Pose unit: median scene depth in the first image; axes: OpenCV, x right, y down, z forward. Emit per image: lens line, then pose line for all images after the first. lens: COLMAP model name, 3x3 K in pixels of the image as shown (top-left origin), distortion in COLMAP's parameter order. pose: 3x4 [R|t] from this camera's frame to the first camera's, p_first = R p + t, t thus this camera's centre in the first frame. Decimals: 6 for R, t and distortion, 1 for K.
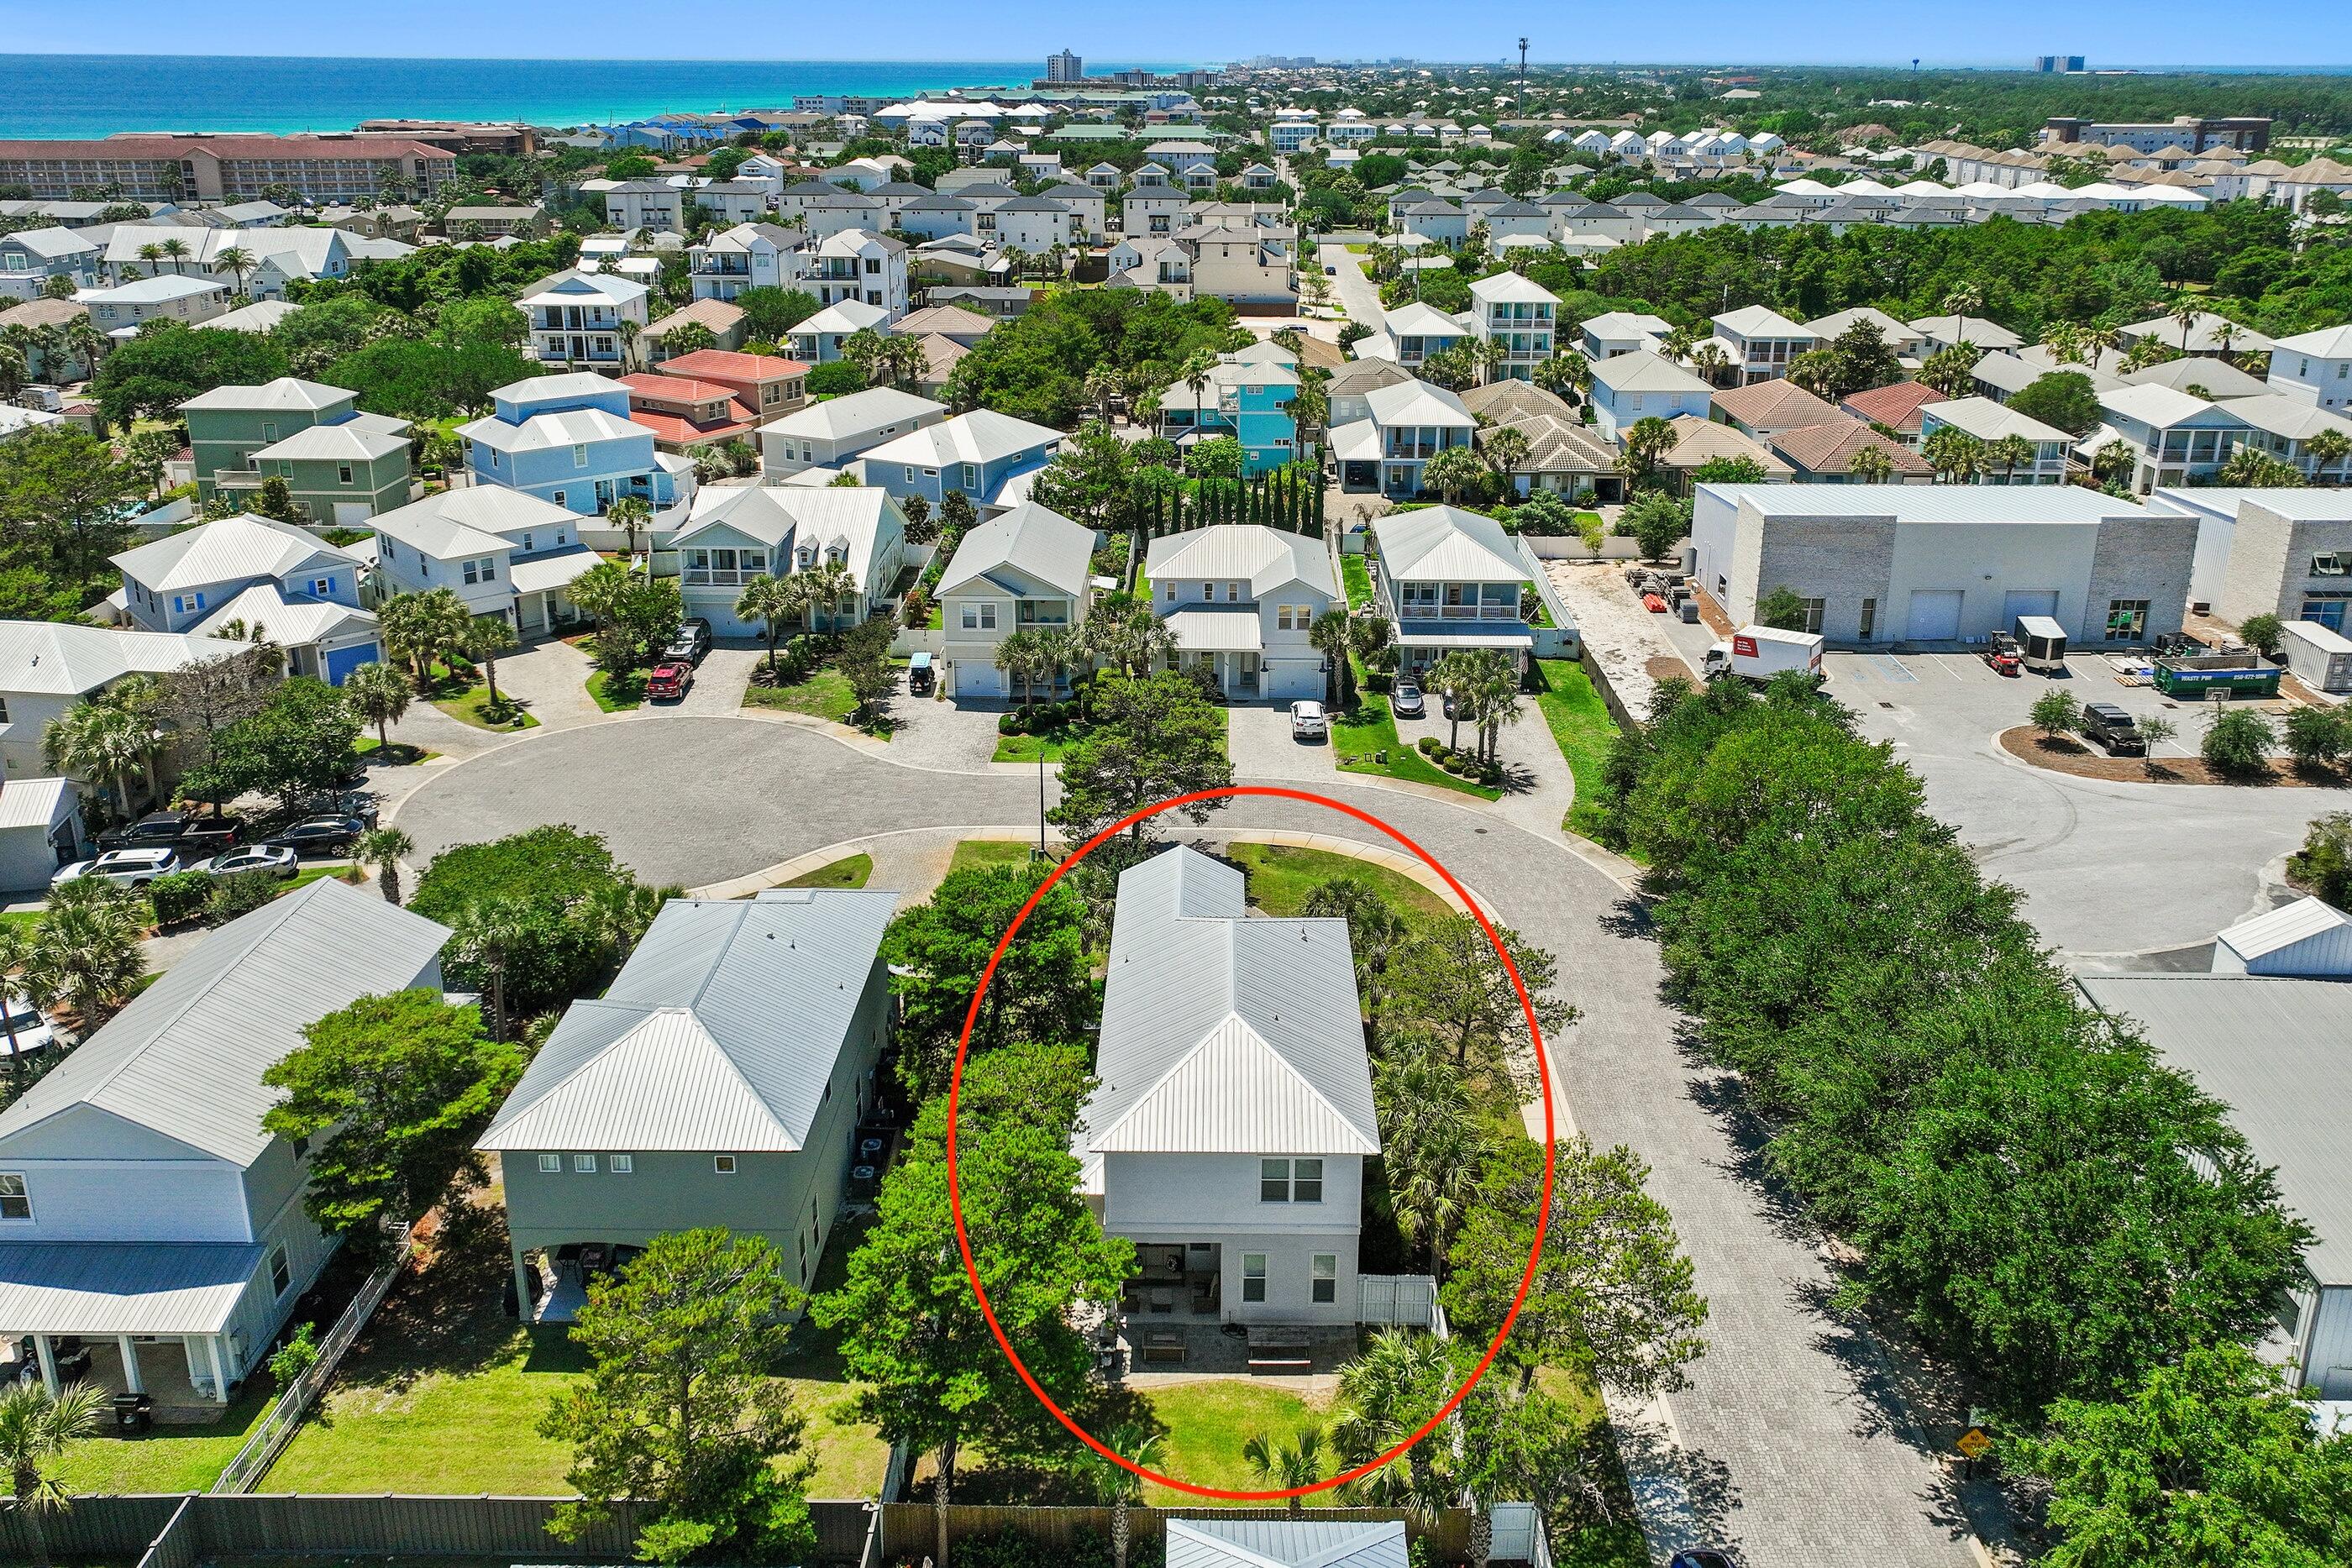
lens RADIAL K [[1730.9, 0, 1193.8], [0, 1730.9, 665.9], [0, 0, 1]] dist [0.003807, 0.004449]
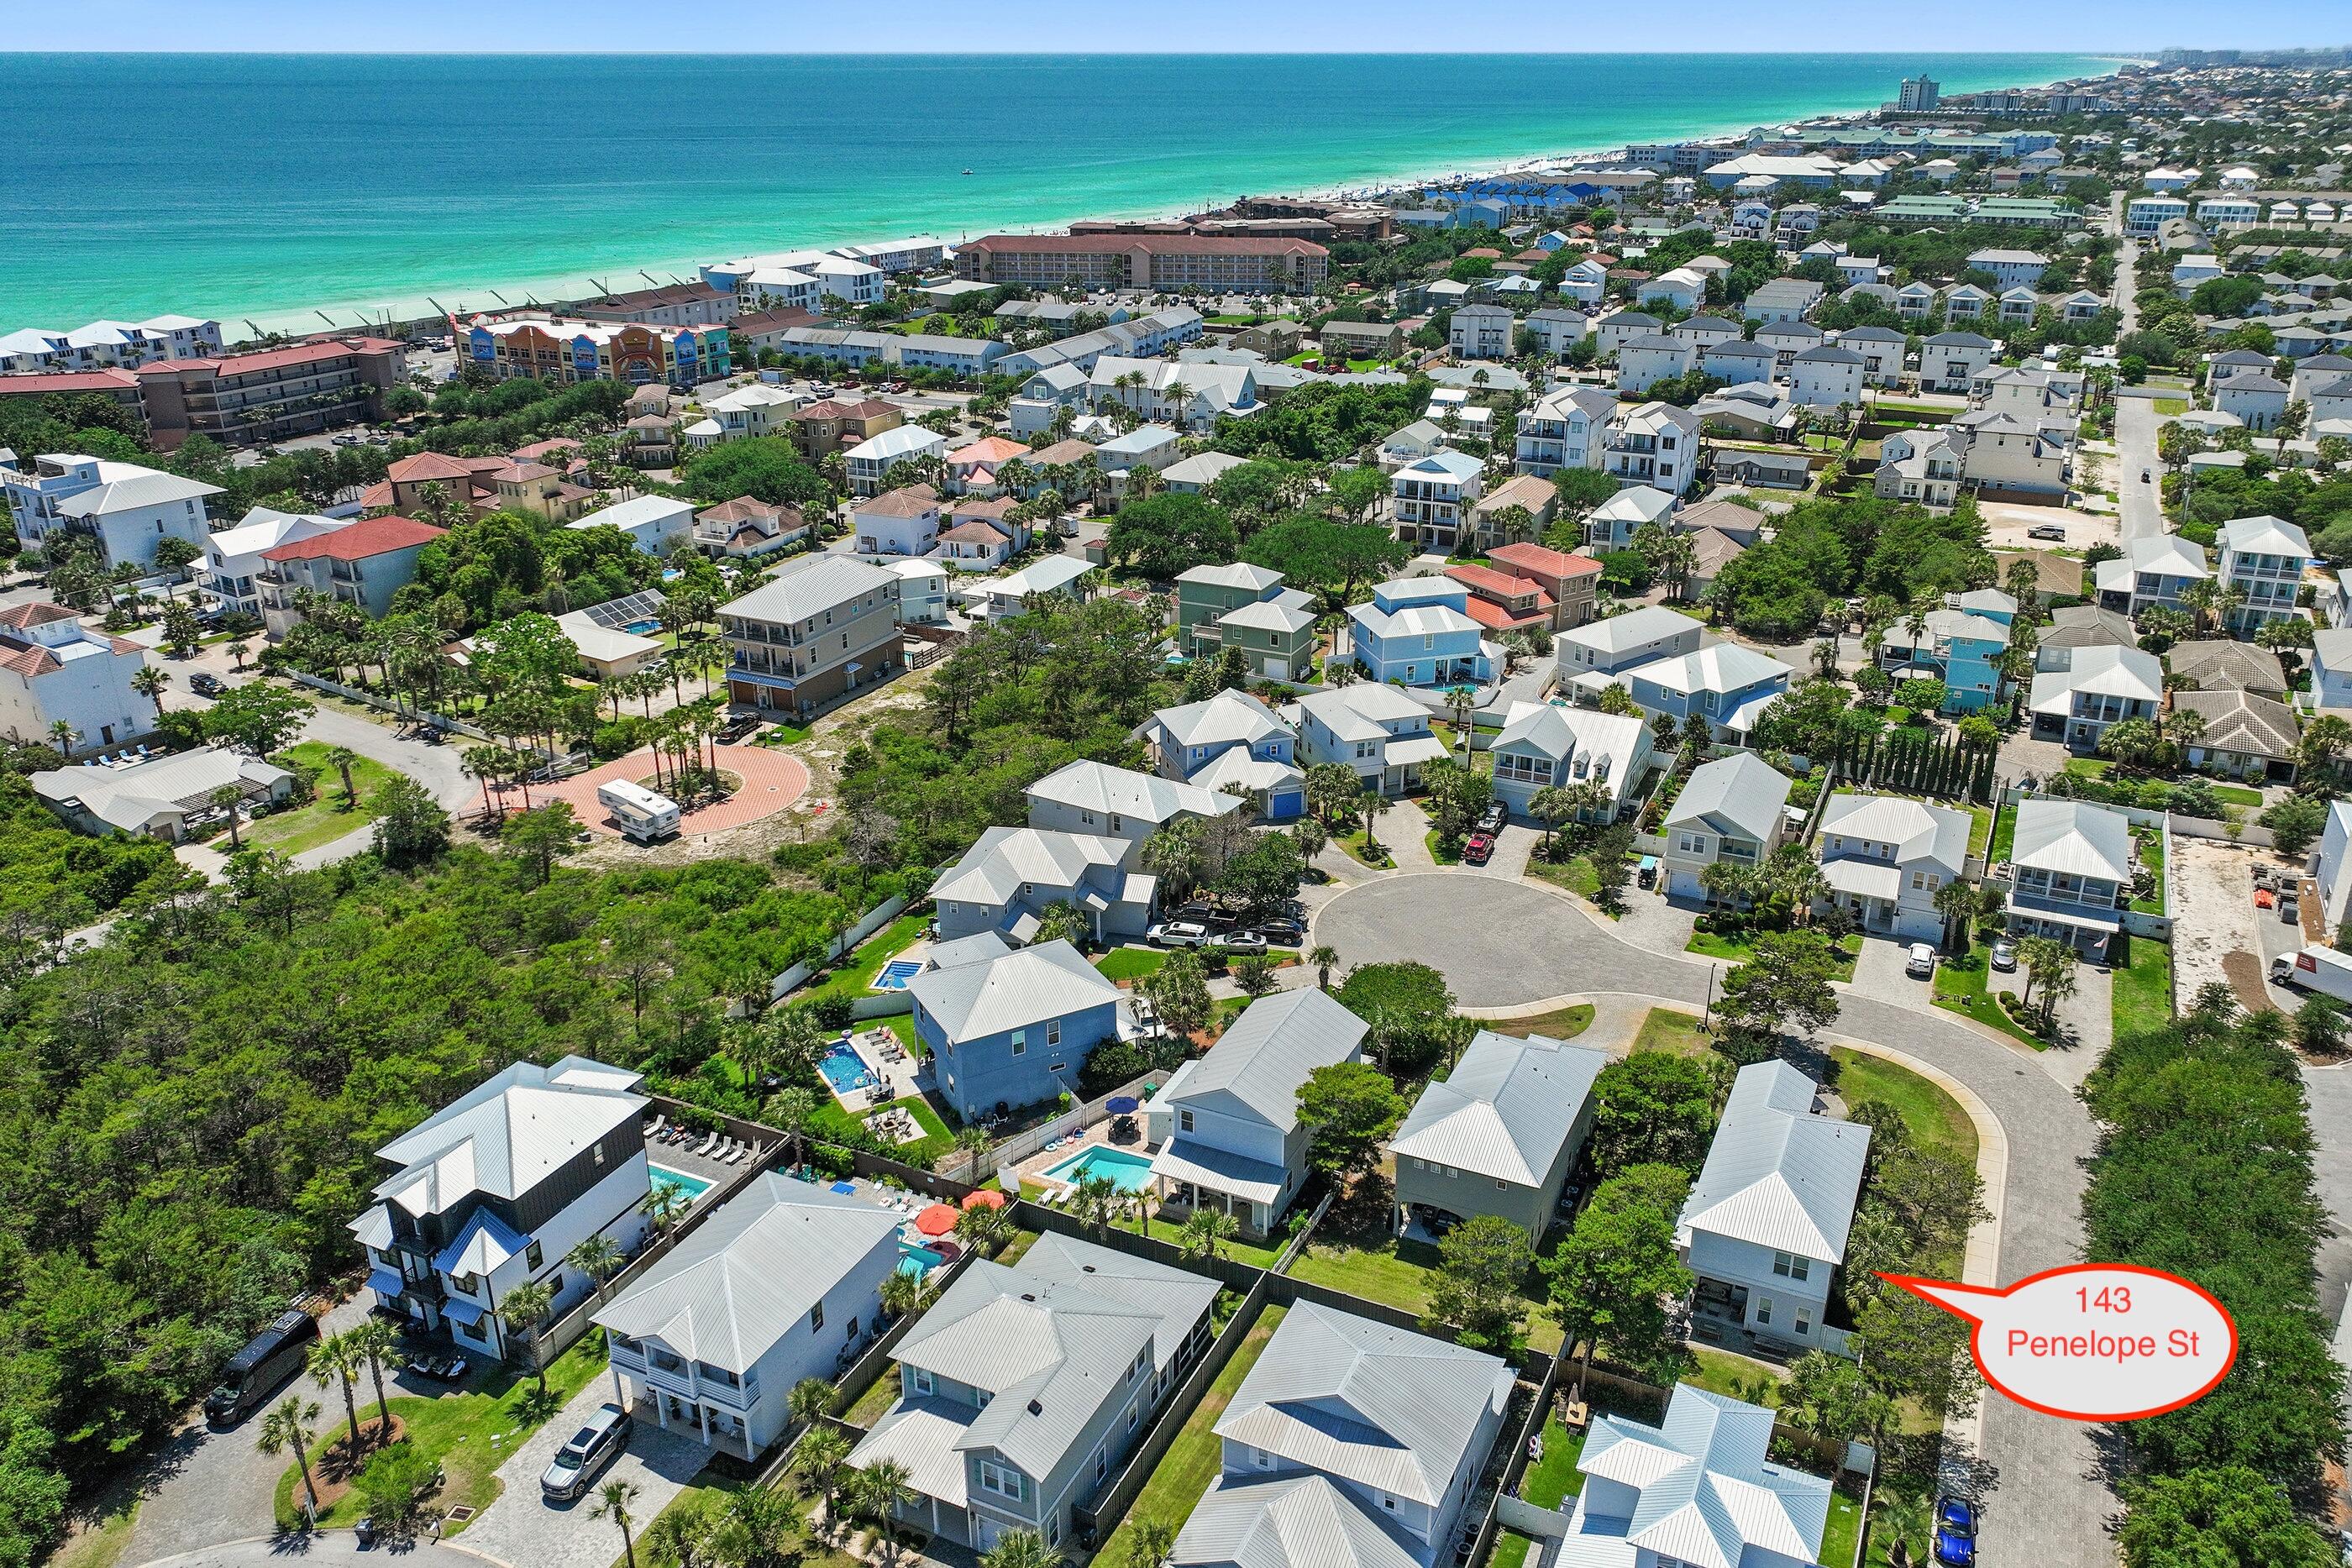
lens RADIAL K [[1730.9, 0, 1232.1], [0, 1730.9, 790.0], [0, 0, 1]] dist [0.003807, 0.004449]
pose [[0.911005, 0.153917, -0.382595, 0.072548], [-0.128638, 0.987510, 0.090971, -0.156255], [0.391818, -0.033659, 0.919427, -0.484869]]
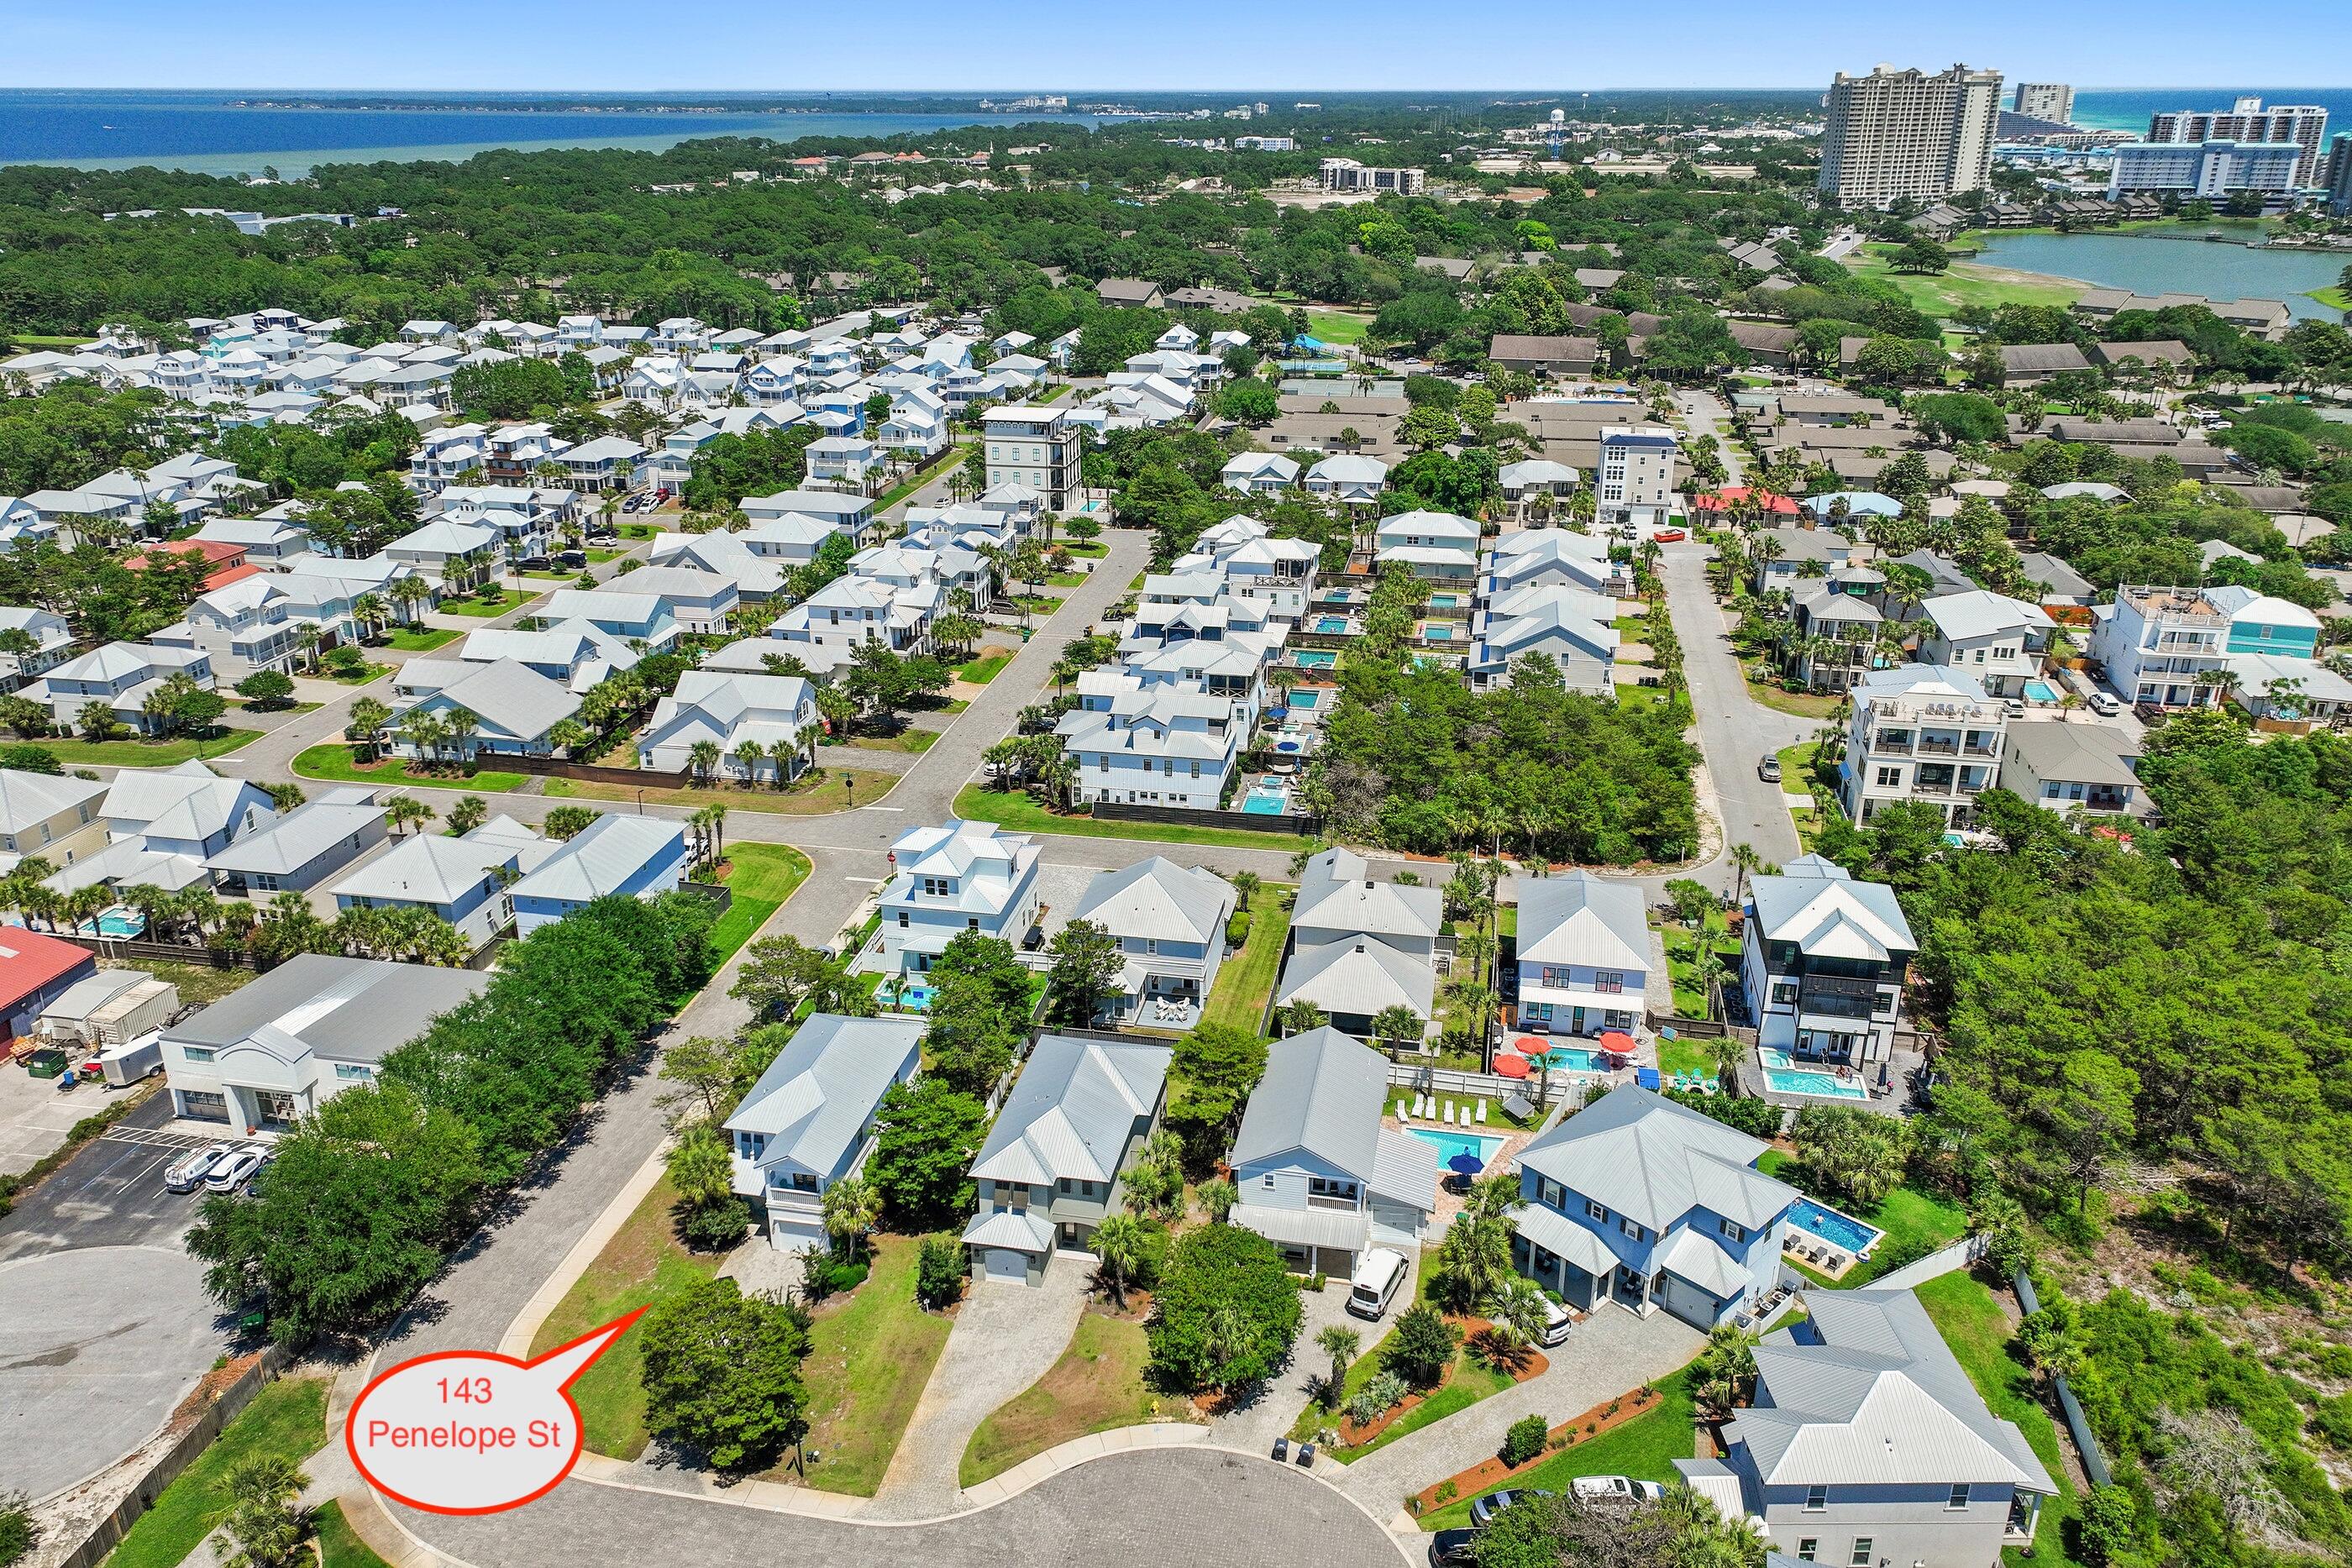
lens RADIAL K [[1730.9, 0, 1190.6], [0, 1730.9, 798.9], [0, 0, 1]] dist [0.003807, 0.004449]
pose [[-0.984525, -0.070708, 0.160347, -0.389600], [0.054071, 0.747779, 0.661742, -0.756050], [-0.166694, 0.660172, -0.732384, 1.226146]]
